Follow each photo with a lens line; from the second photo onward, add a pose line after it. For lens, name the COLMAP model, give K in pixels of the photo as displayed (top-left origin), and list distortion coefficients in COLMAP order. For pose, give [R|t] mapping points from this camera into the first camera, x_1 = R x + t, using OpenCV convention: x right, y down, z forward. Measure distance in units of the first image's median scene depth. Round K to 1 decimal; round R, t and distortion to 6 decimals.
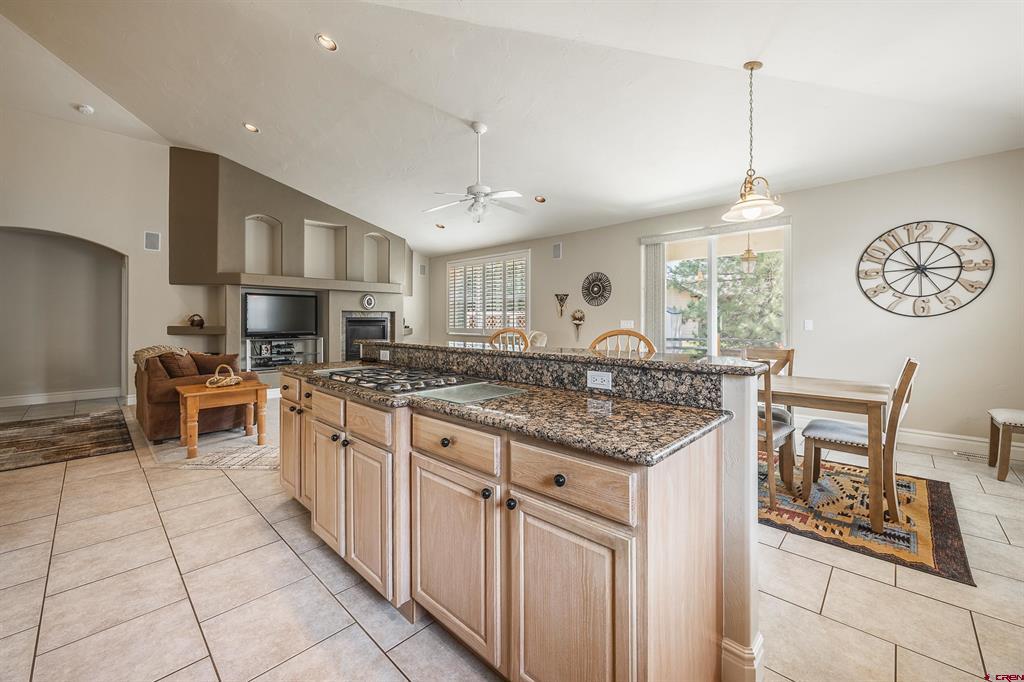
lens RADIAL K [[398.7, 0, 517.6], [0, 398.7, 325.0], [0, 0, 1]] dist [-0.003120, 0.000767]
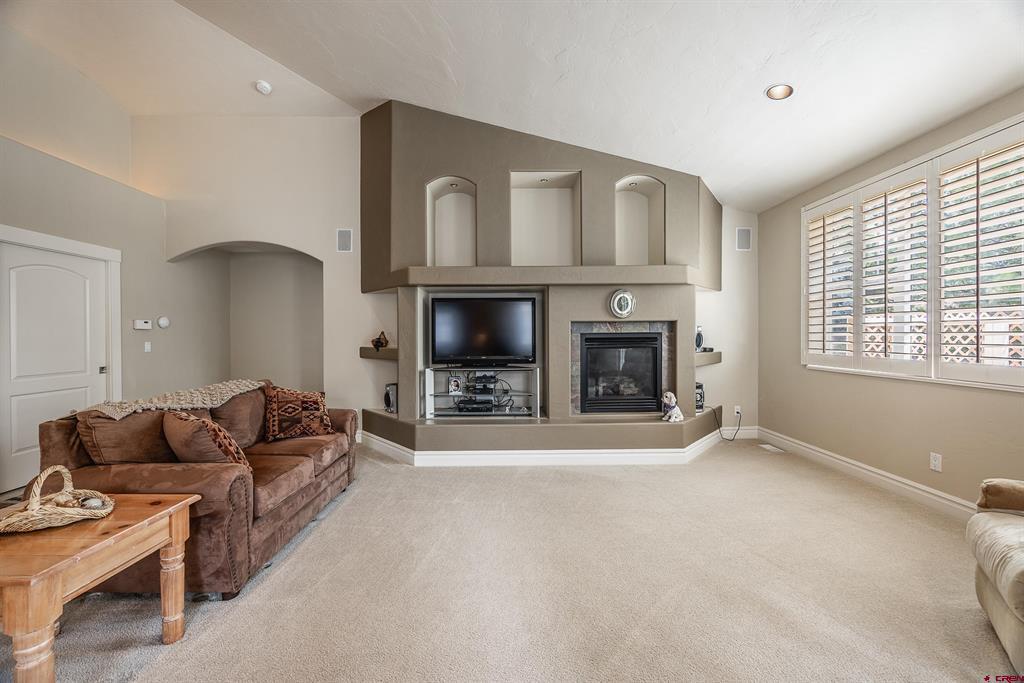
lens RADIAL K [[398.7, 0, 506.5], [0, 398.7, 337.7], [0, 0, 1]] dist [-0.003120, 0.000767]
pose [[0.684330, -0.002213, -0.729169, -0.102783], [-0.001322, 0.999990, -0.004275, -0.011392], [0.729171, 0.003889, 0.684320, 0.594334]]
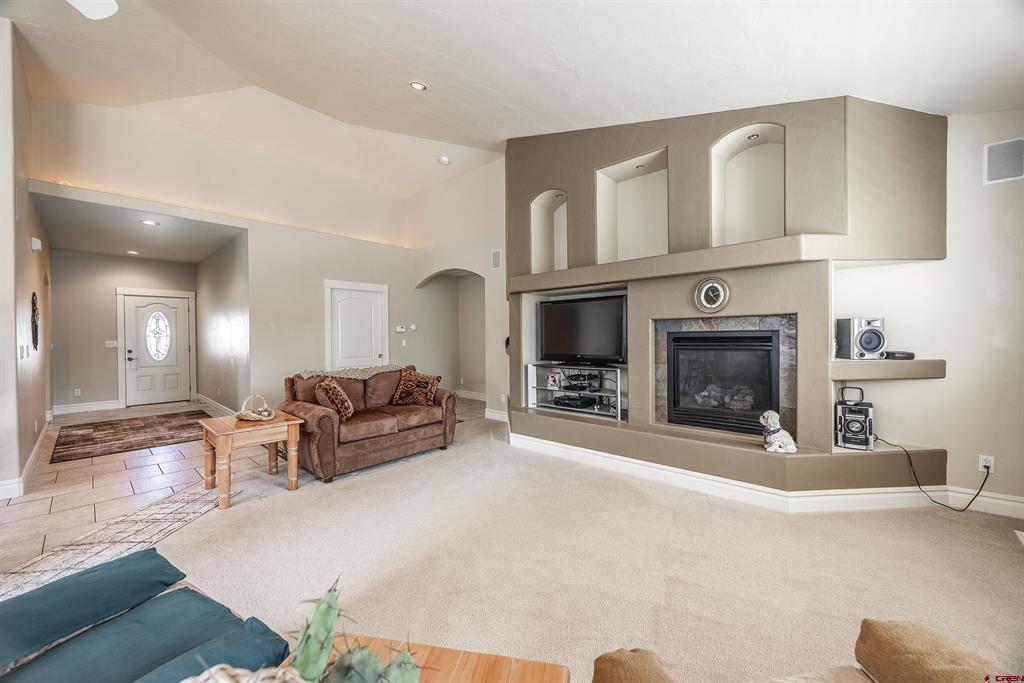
lens RADIAL K [[398.7, 0, 507.1], [0, 398.7, 338.2], [0, 0, 1]] dist [-0.003120, 0.000767]
pose [[-0.010671, 0.004356, -0.999934, 0.069895], [-0.000092, 0.999991, 0.004357, -0.015046], [0.999943, 0.000138, -0.010671, 0.890576]]
